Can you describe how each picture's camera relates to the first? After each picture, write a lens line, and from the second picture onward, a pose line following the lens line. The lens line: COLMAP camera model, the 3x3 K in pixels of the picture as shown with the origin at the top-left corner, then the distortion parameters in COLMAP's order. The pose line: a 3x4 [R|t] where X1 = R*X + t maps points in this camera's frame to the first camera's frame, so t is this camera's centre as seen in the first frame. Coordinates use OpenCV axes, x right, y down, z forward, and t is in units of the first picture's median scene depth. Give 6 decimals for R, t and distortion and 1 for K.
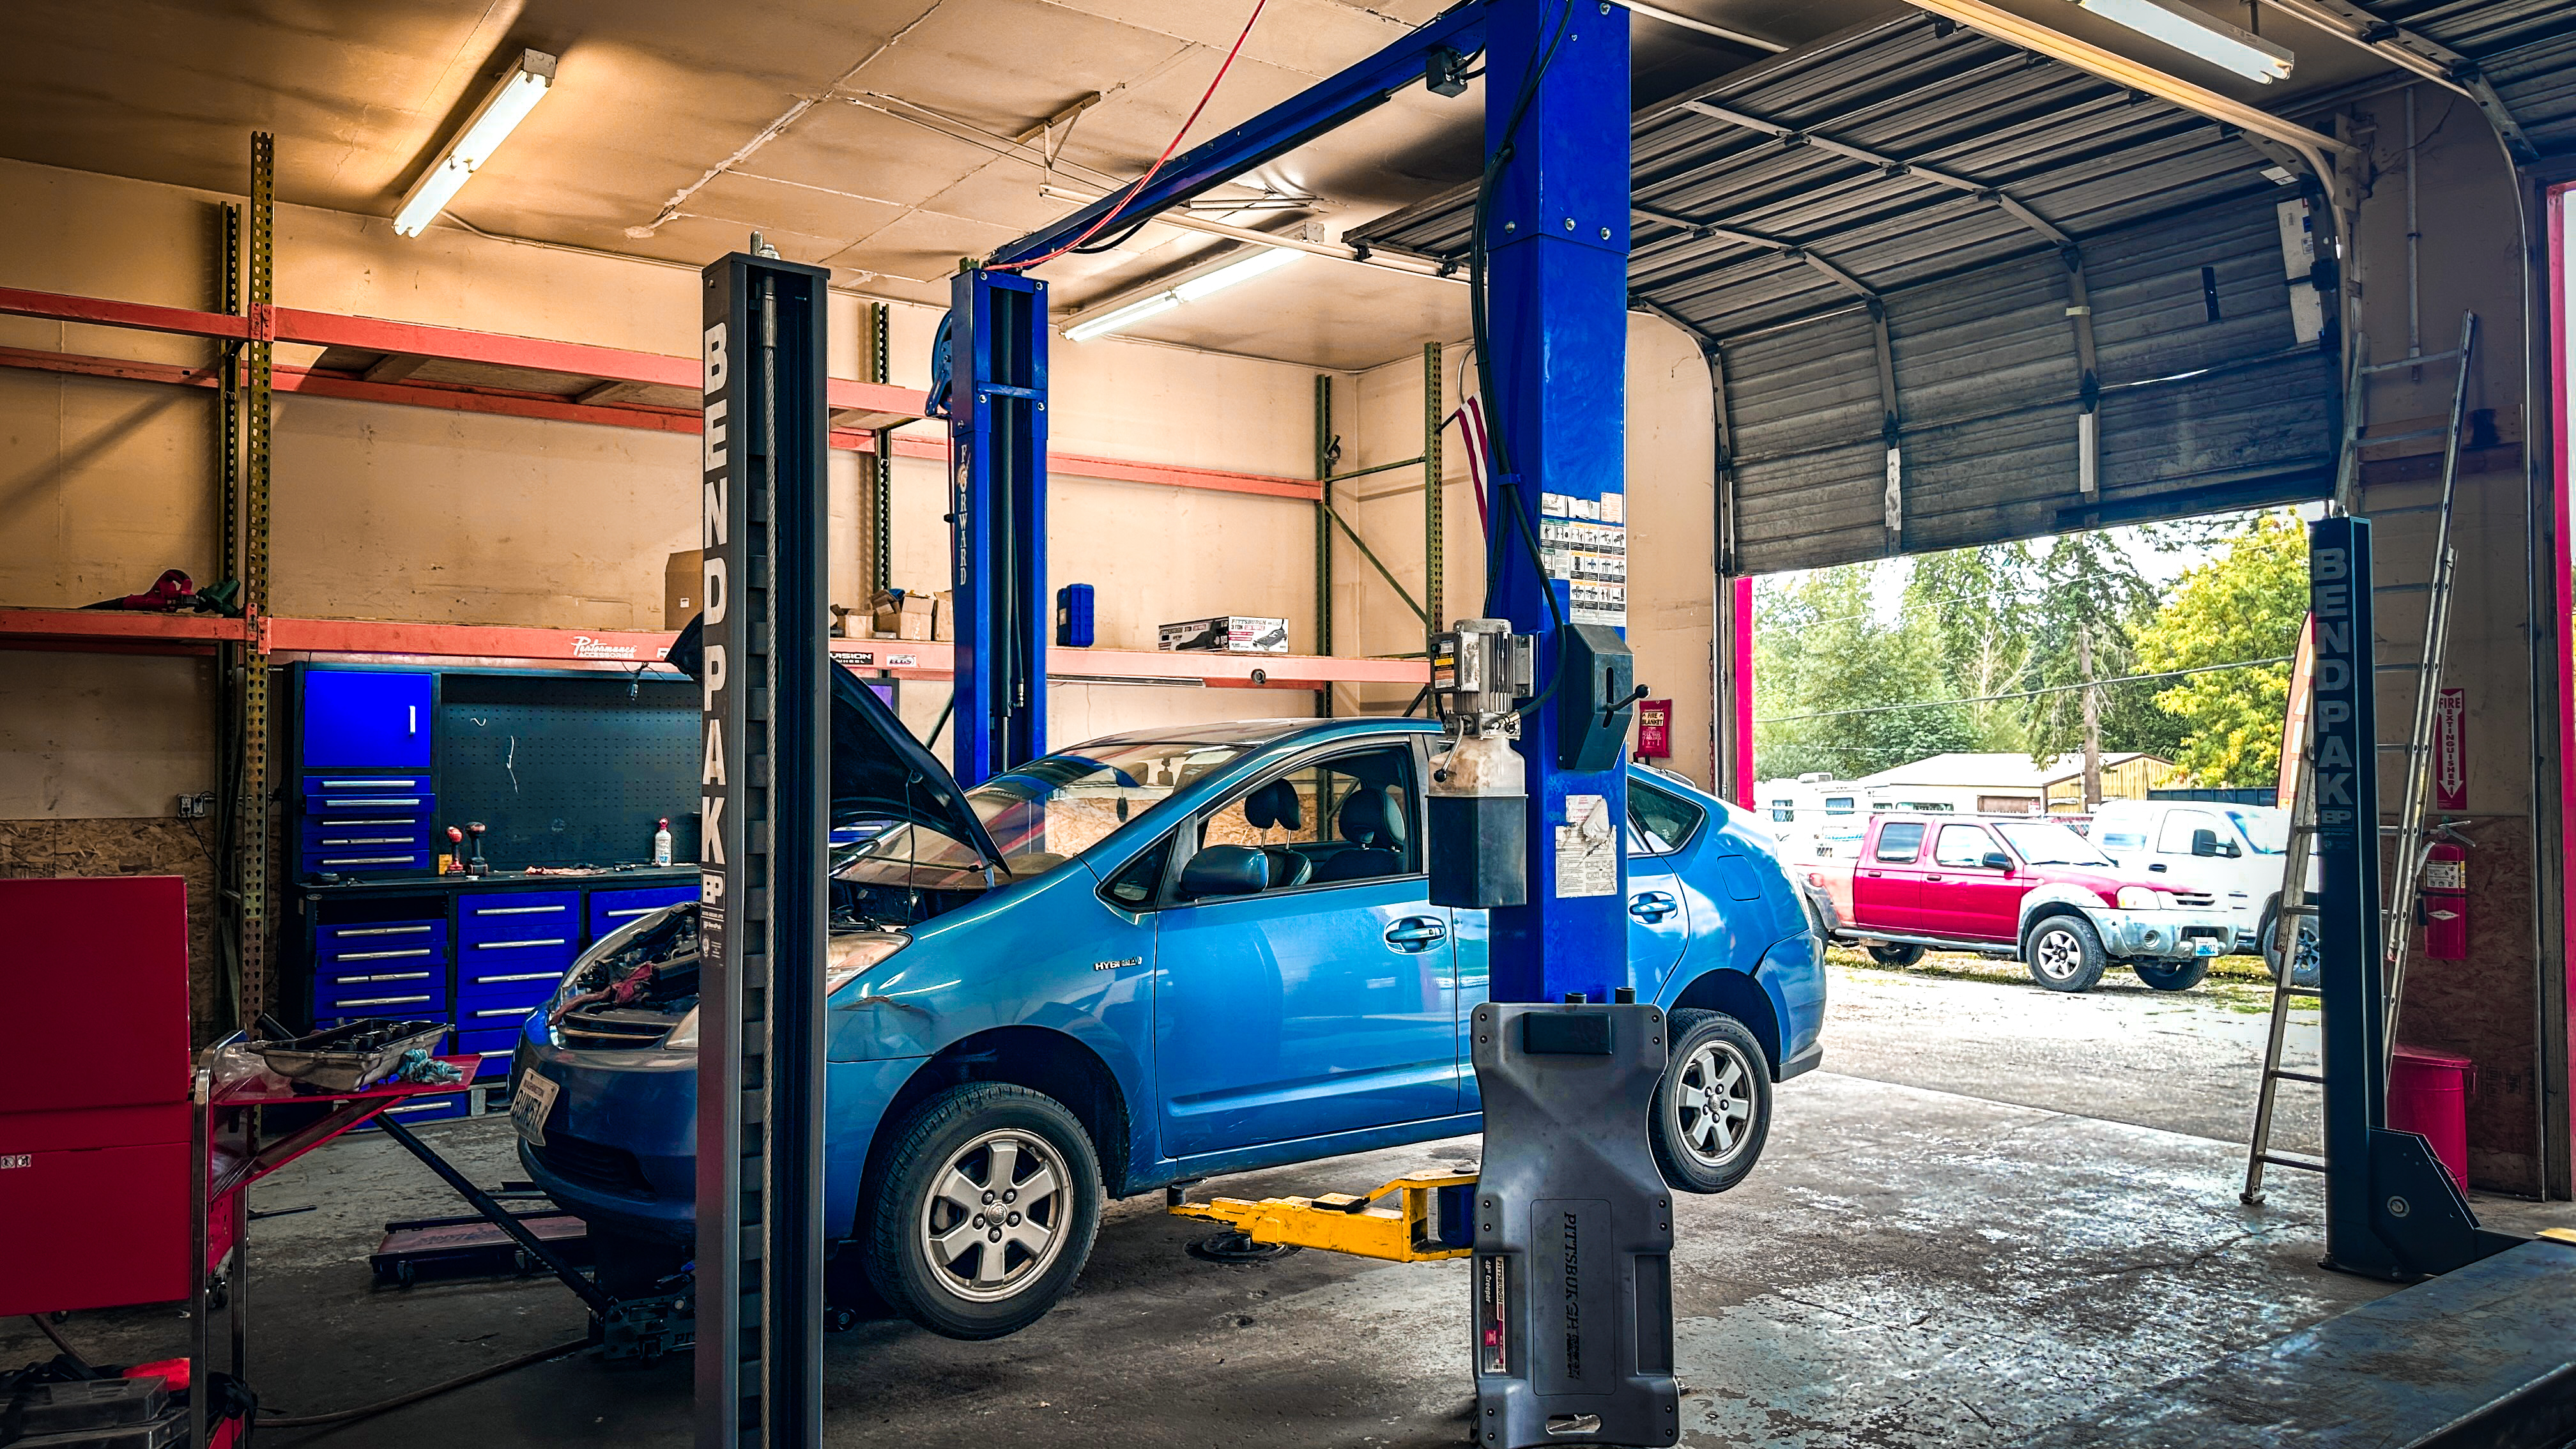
lens RADIAL K [[1856.8, 0, 1302.1], [0, 1856.8, 728.1], [0, 0, 1]] dist [0.173171, -0.327581]
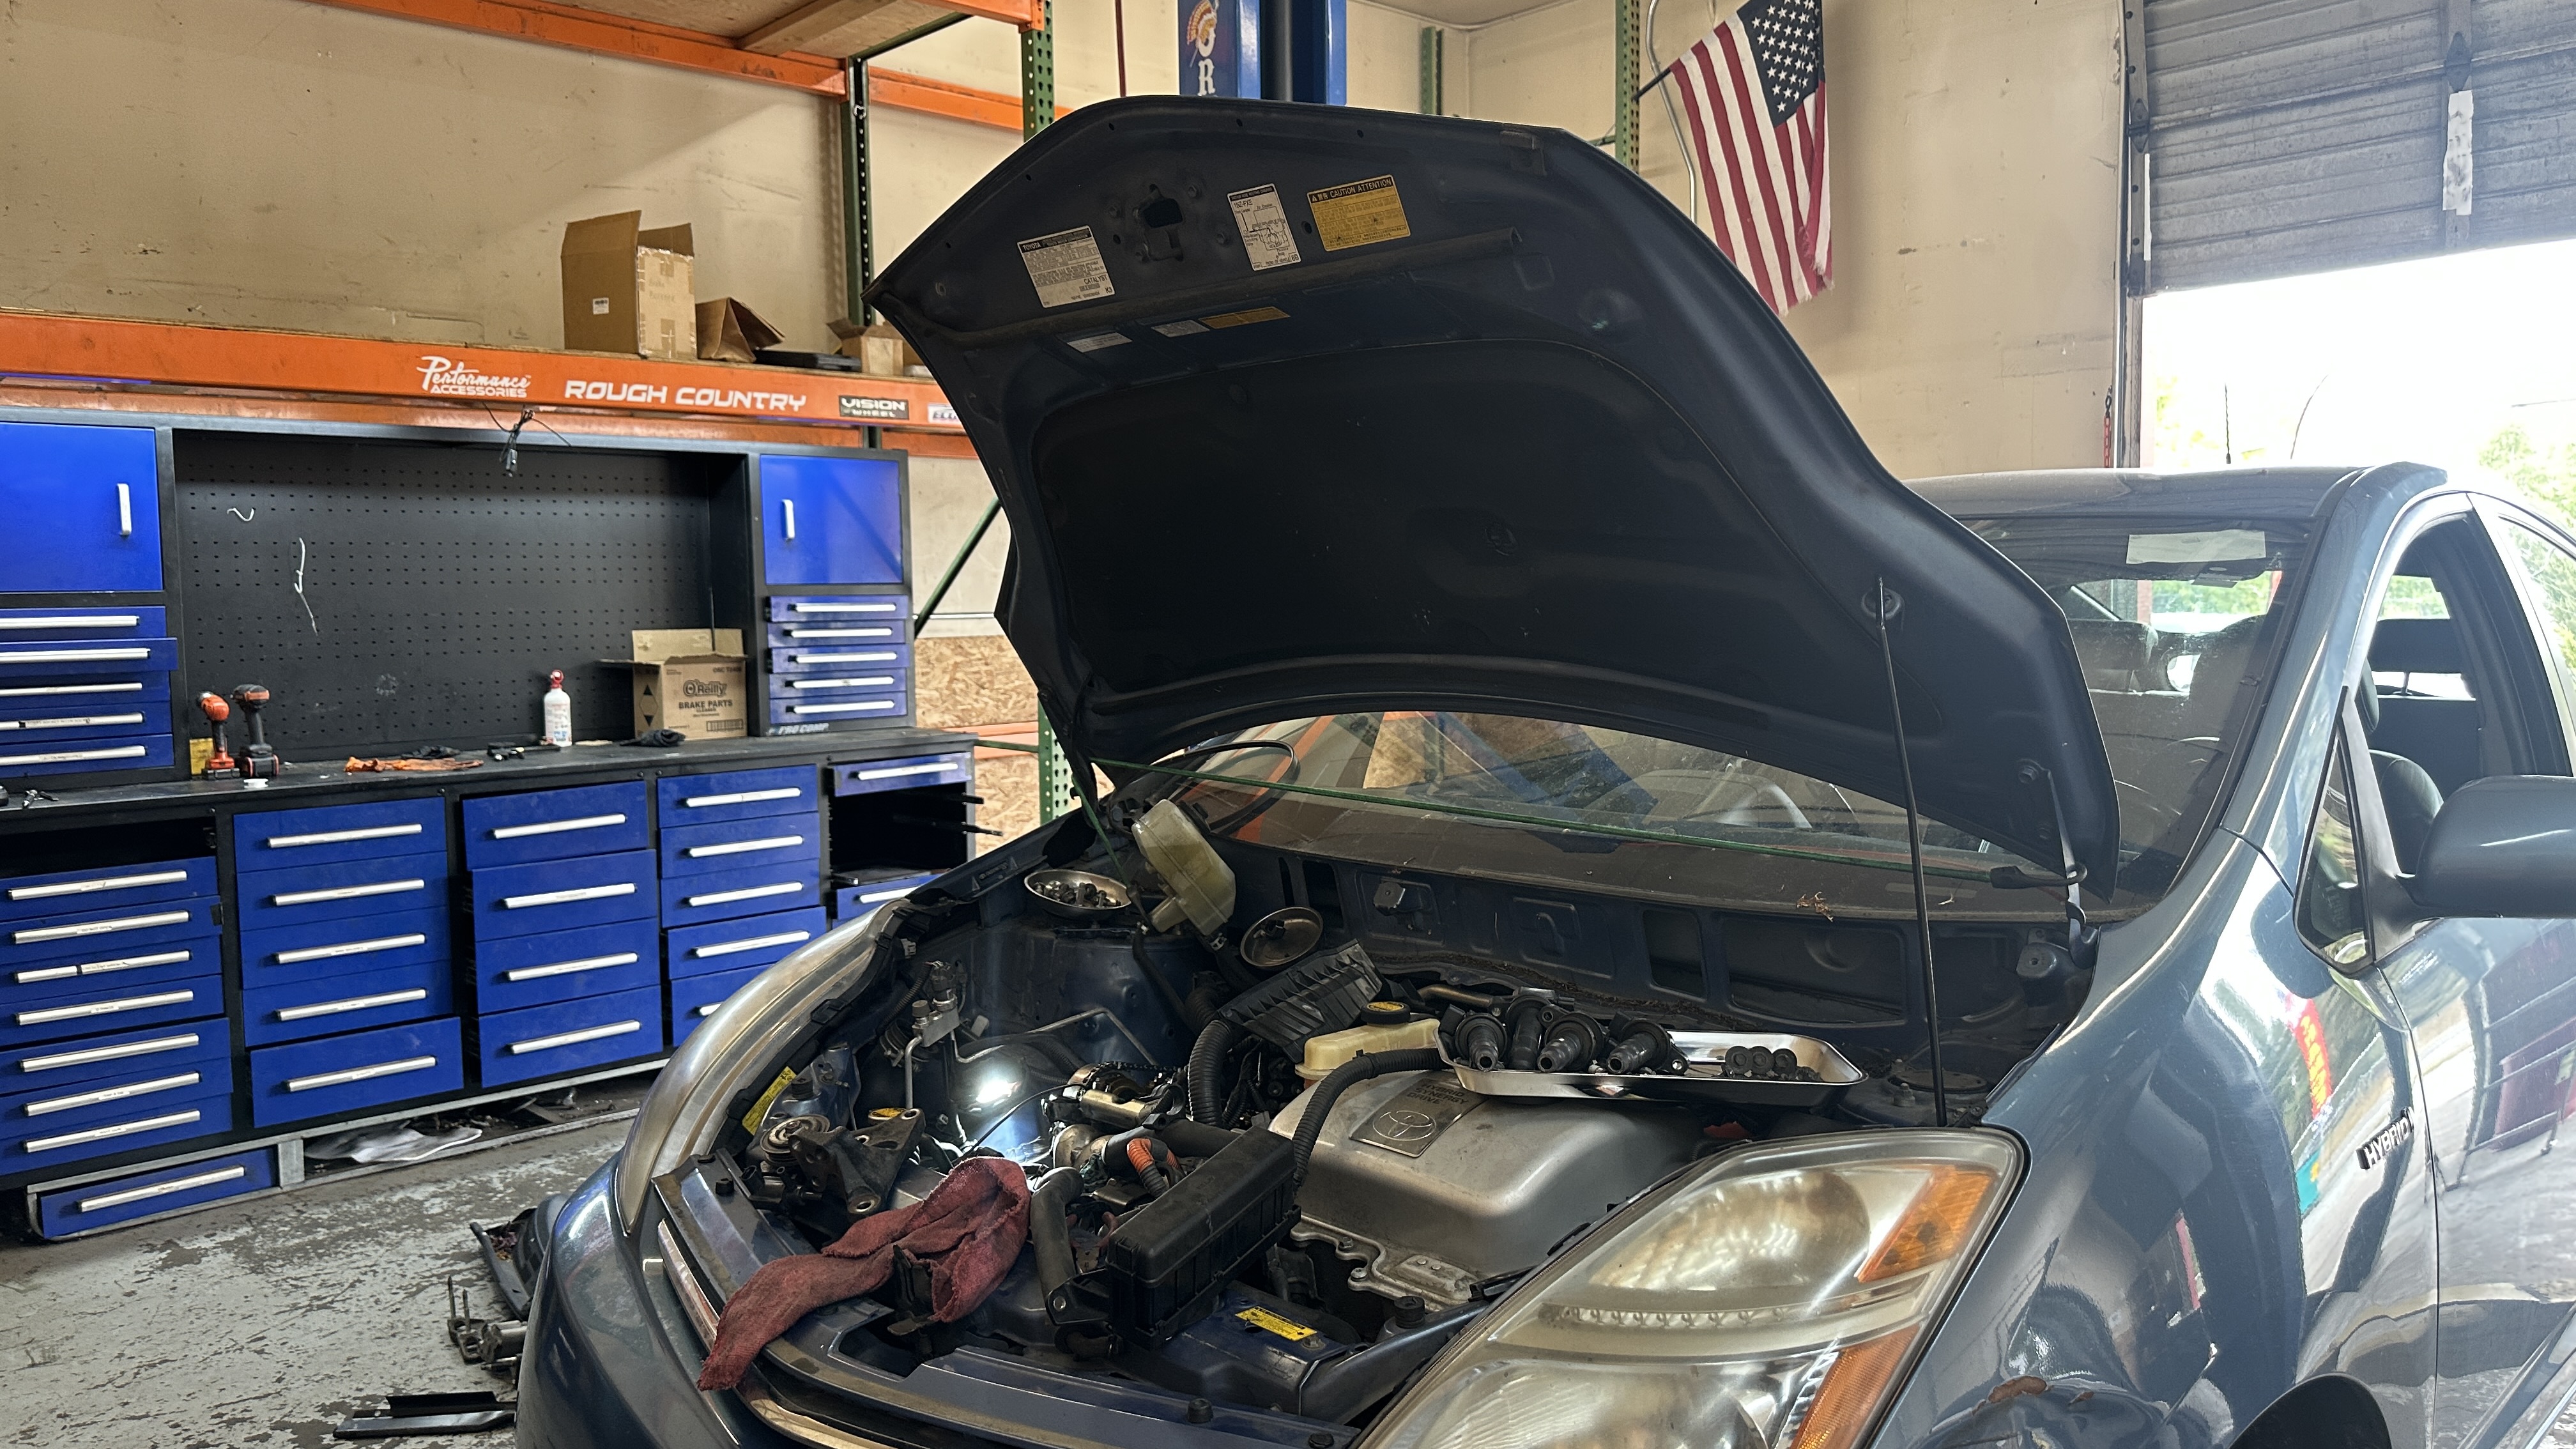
lens RADIAL K [[1855.5, 0, 1288.0], [0, 1855.5, 724.5], [0, 0, 1]] dist [0.007237, -0.001959]
pose [[0.991932, -0.019569, 0.125252, -0.178165], [0.007223, 0.995133, 0.098275, 0.007054], [-0.126565, -0.096578, 0.987246, 0.365830]]
